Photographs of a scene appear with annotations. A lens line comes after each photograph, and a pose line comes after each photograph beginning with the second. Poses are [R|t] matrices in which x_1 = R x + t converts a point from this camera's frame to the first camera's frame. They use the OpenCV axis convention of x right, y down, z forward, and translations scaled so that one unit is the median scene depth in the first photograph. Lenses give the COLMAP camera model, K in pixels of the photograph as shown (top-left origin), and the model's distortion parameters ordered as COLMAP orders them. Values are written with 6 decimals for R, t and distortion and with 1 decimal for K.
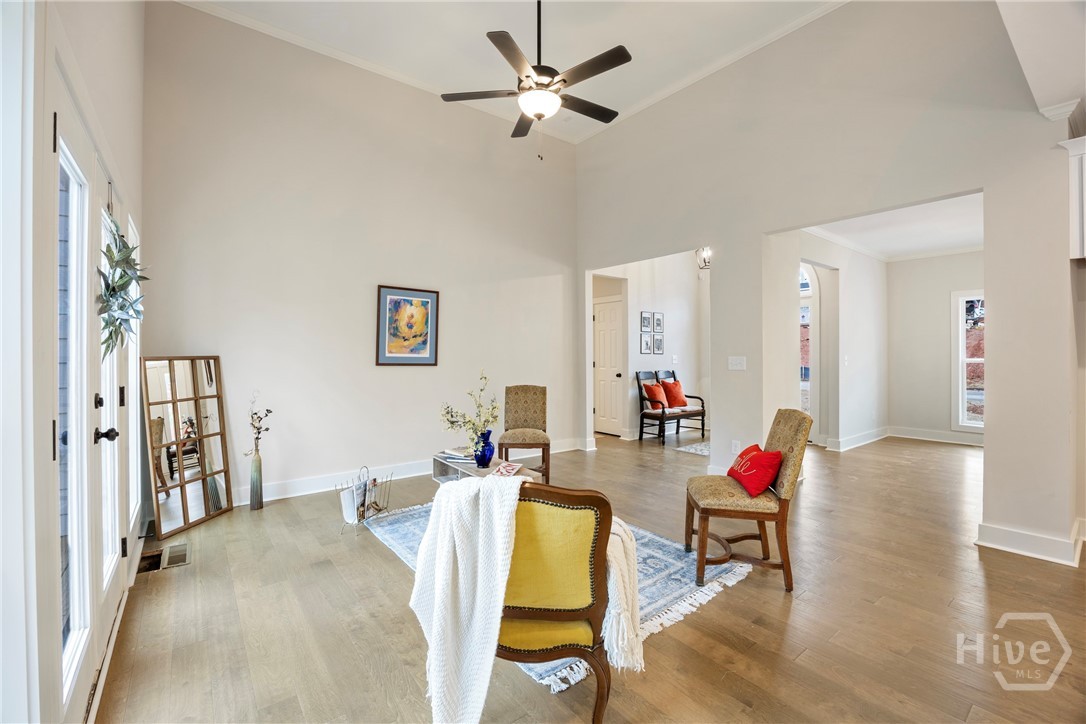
lens RADIAL K [[466.1, 0, 537.6], [0, 466.1, 353.2], [0, 0, 1]] dist [-0.011399, 0.000796]
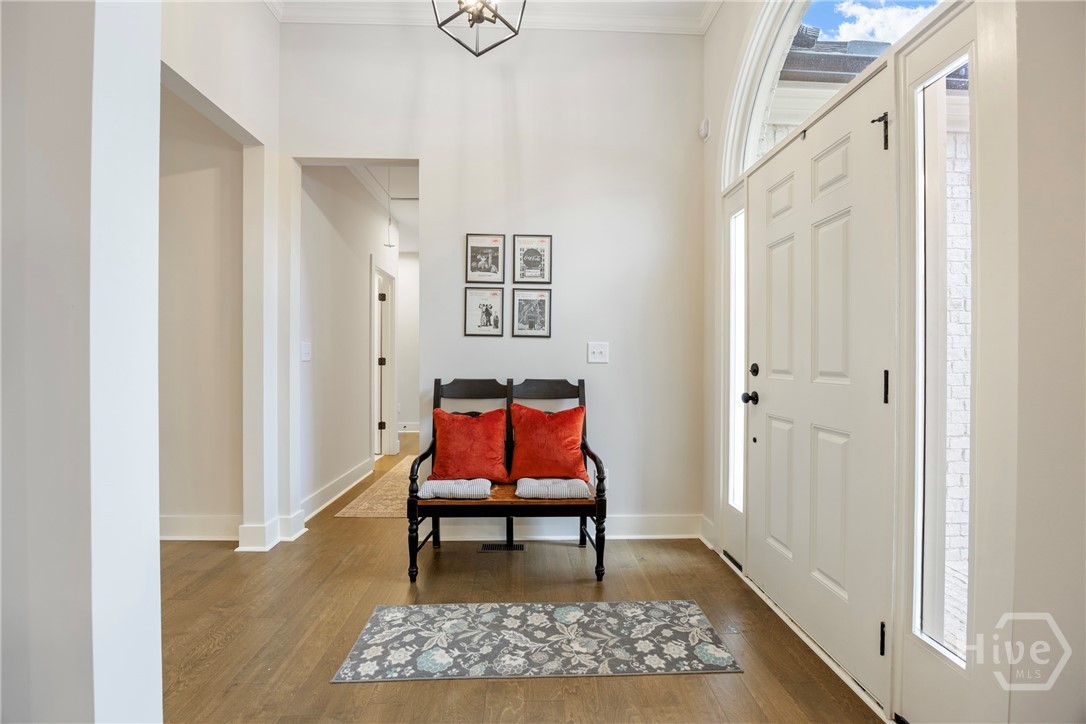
lens RADIAL K [[466.1, 0, 543.2], [0, 466.1, 361.7], [0, 0, 1]] dist [-0.011399, 0.000796]
pose [[0.823395, 0.006421, -0.567432, 0.506878], [-0.005489, 0.999979, 0.003350, 0.021995], [0.567441, 0.000356, 0.823414, 0.685149]]
